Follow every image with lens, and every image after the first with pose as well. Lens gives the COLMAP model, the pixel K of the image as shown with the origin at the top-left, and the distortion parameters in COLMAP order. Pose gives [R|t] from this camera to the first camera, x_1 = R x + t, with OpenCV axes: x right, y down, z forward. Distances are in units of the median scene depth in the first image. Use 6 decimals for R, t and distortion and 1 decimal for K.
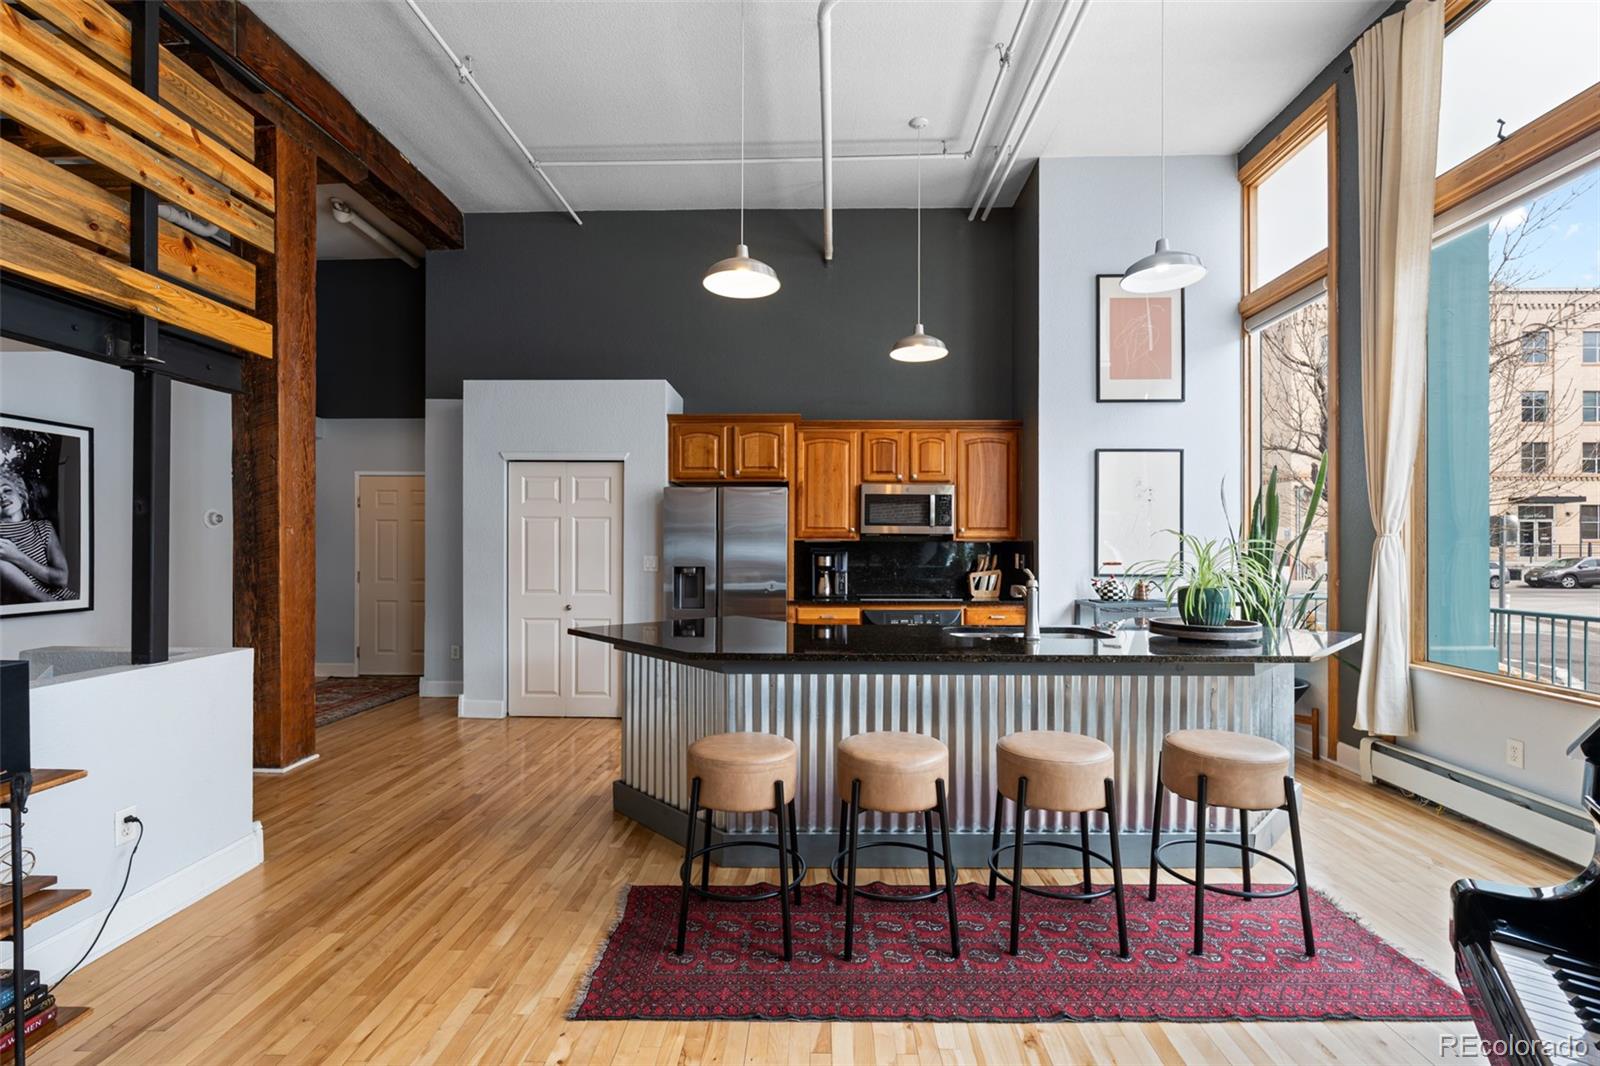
lens RADIAL K [[710.6, 0, 808.3], [0, 710.6, 548.2], [0, 0, 1]] dist [-0.008345, 0.002442]
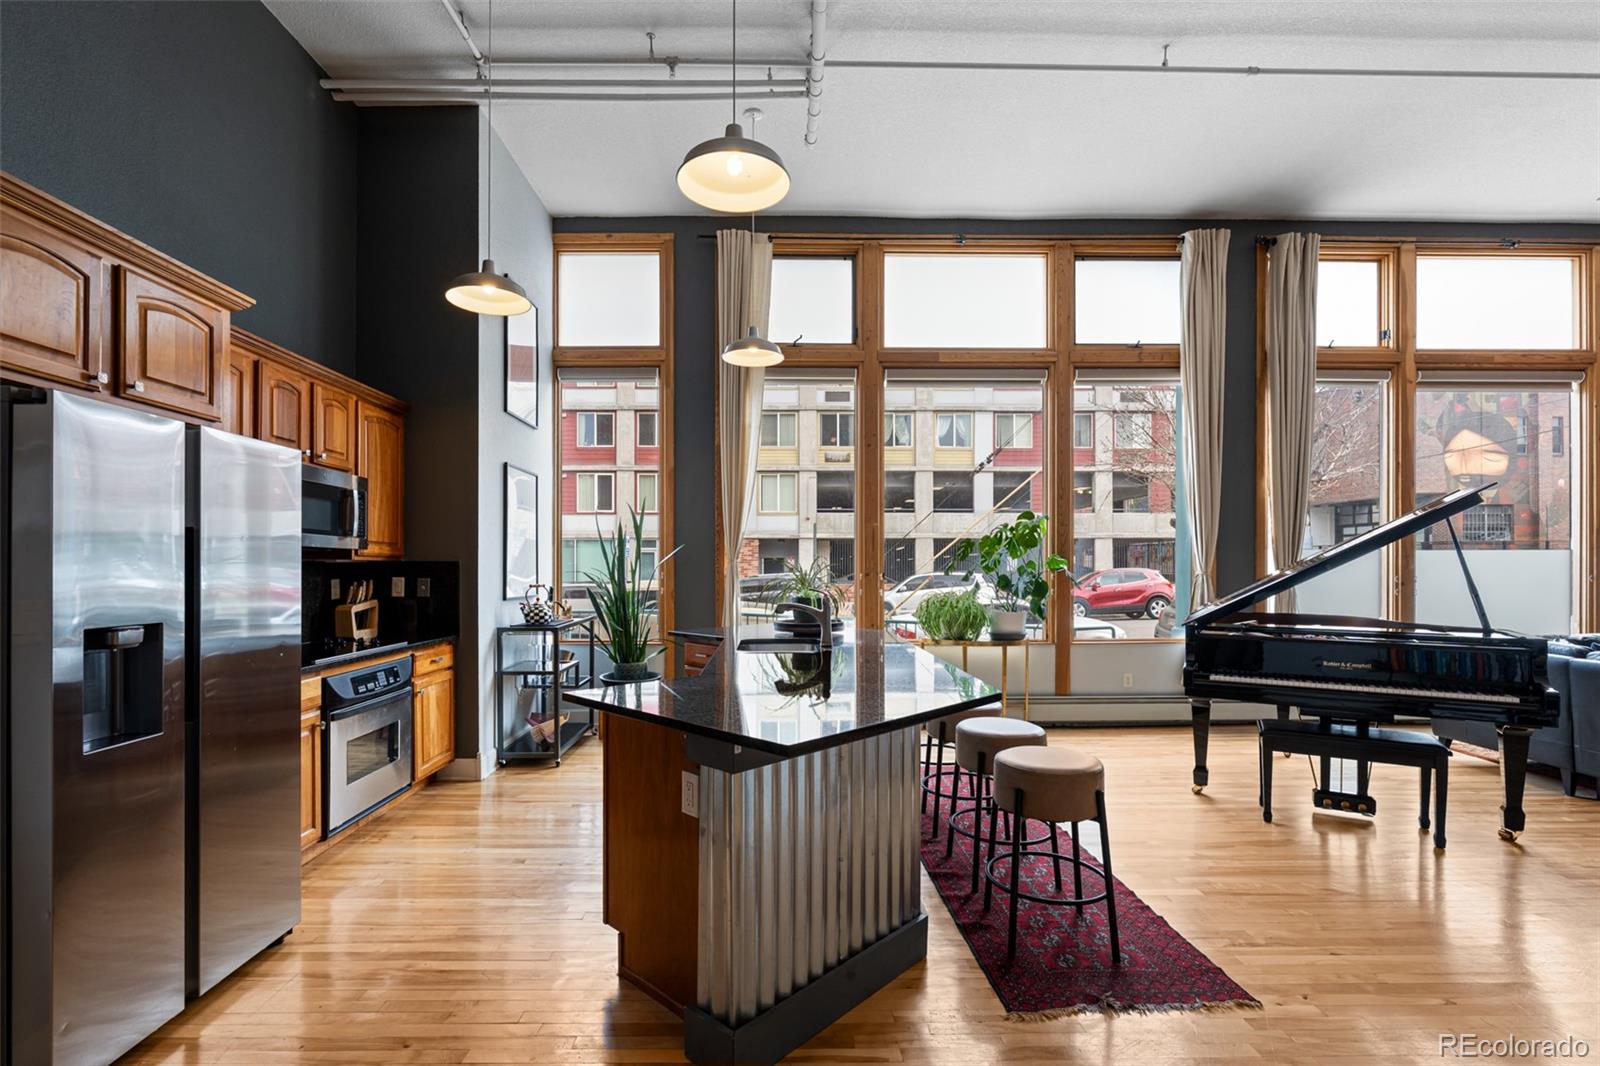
lens RADIAL K [[710.6, 0, 785.2], [0, 710.6, 569.1], [0, 0, 1]] dist [-0.008345, 0.002442]
pose [[-0.028808, -0.000948, 0.999585, -0.727141], [0.002821, 0.999995, 0.001029, -0.001054], [-0.999581, 0.002850, -0.028805, 0.917374]]
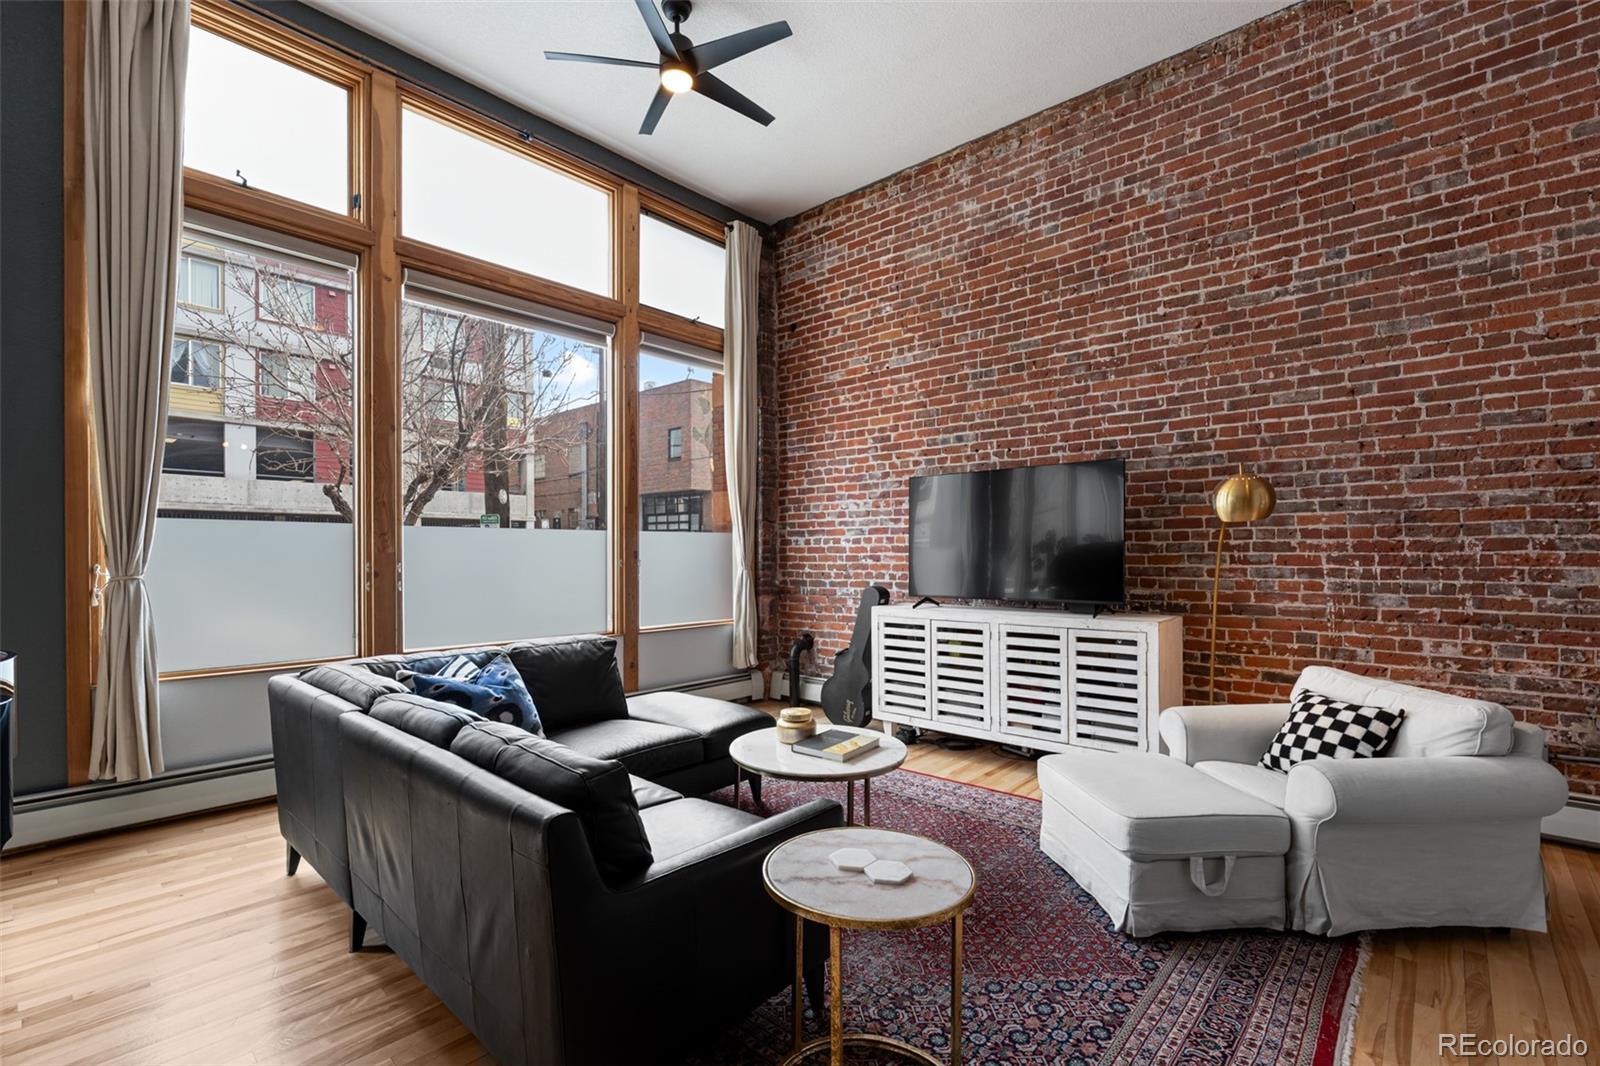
lens RADIAL K [[710.6, 0, 805.3], [0, 710.6, 557.6], [0, 0, 1]] dist [-0.008345, 0.002442]
pose [[-0.756528, -0.005232, 0.653941, -0.385710], [0.003152, 0.999927, 0.011646, -0.000077], [-0.653954, 0.010872, -0.756456, -0.104271]]
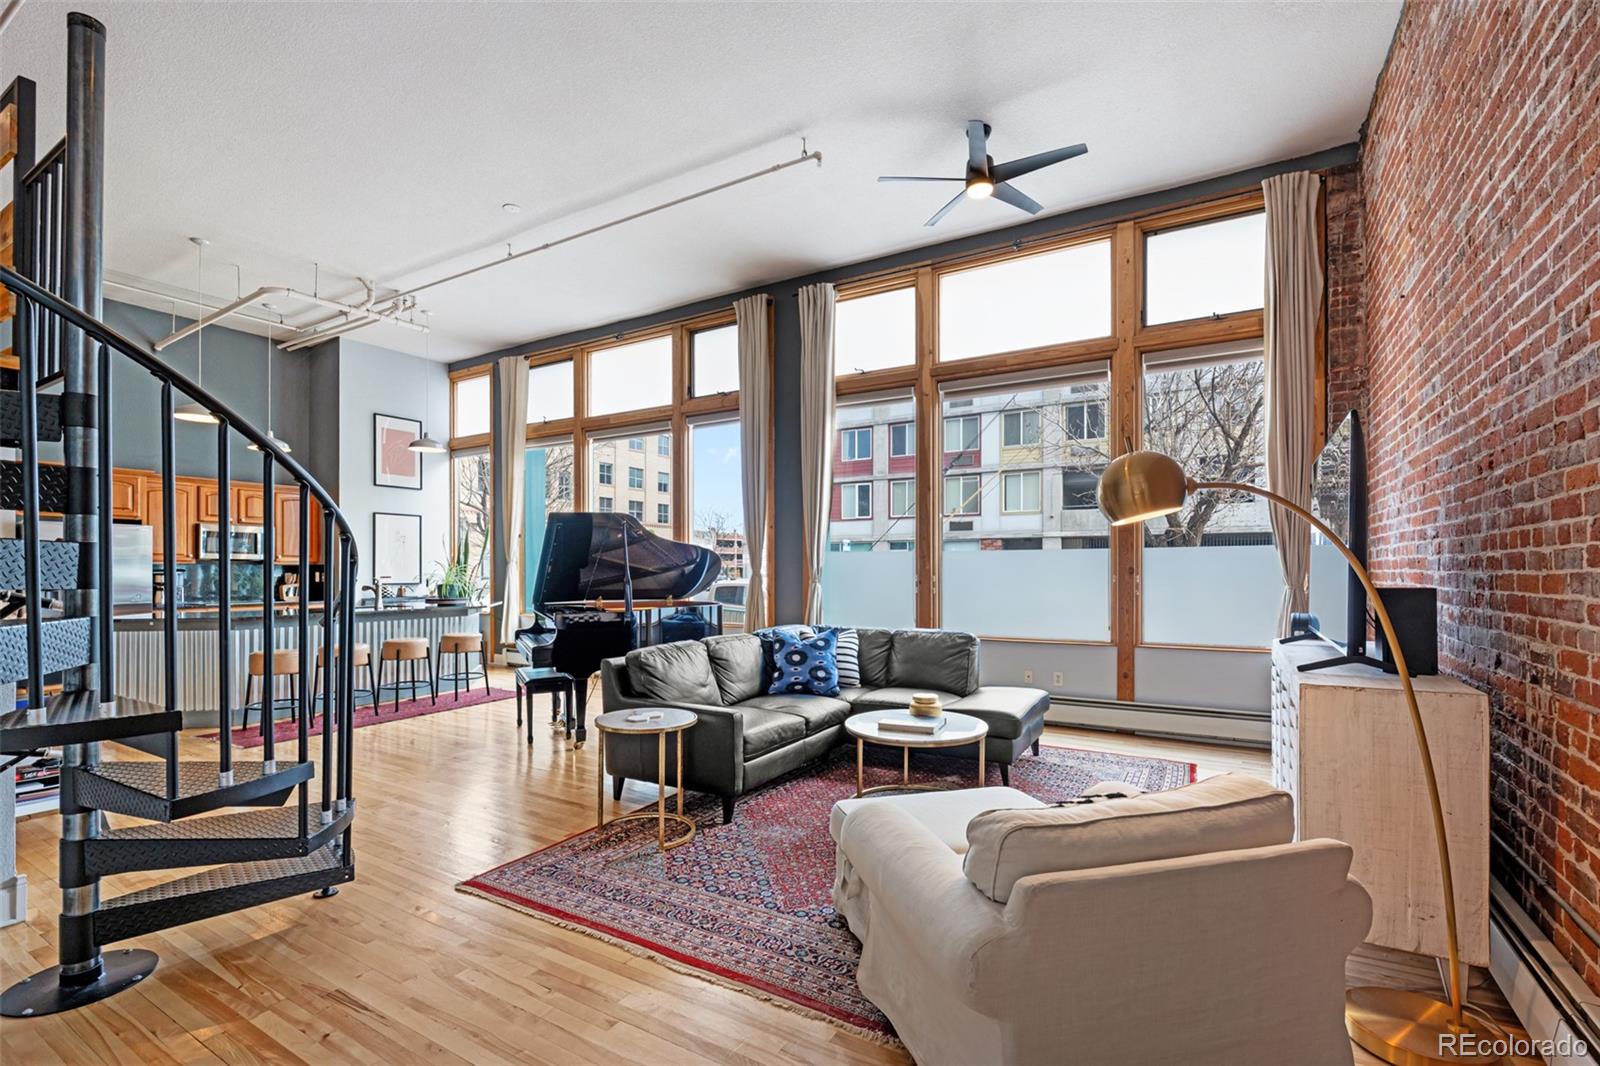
lens RADIAL K [[710.6, 0, 798.1], [0, 710.6, 569.4], [0, 0, 1]] dist [-0.008345, 0.002442]
pose [[0.493648, -0.000639, 0.869662, -0.831244], [0.001682, 0.999999, -0.000220, 0.005643], [-0.869660, 0.001572, 0.493648, -1.077928]]
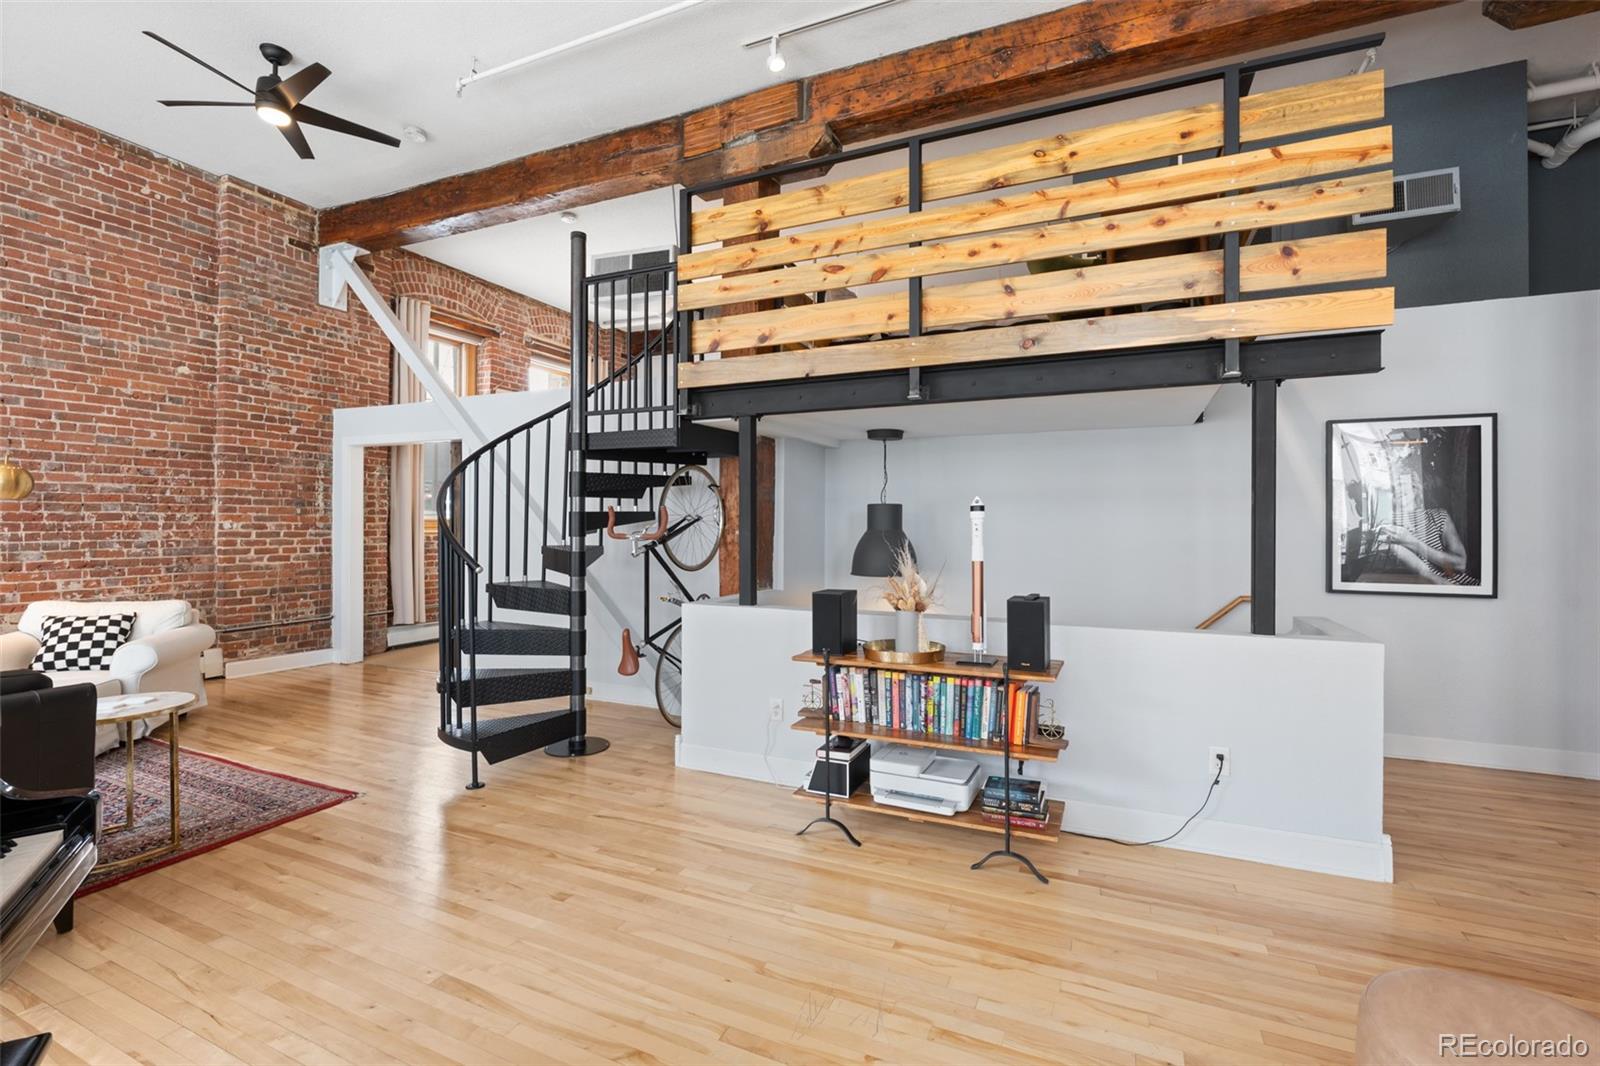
lens RADIAL K [[710.6, 0, 801.9], [0, 710.6, 522.3], [0, 0, 1]] dist [-0.008345, 0.002442]
pose [[-0.397167, -0.006666, -0.917722, 0.275293], [-0.011132, 0.999935, -0.002445, -0.004892], [0.917679, 0.009245, -0.397215, 0.510536]]
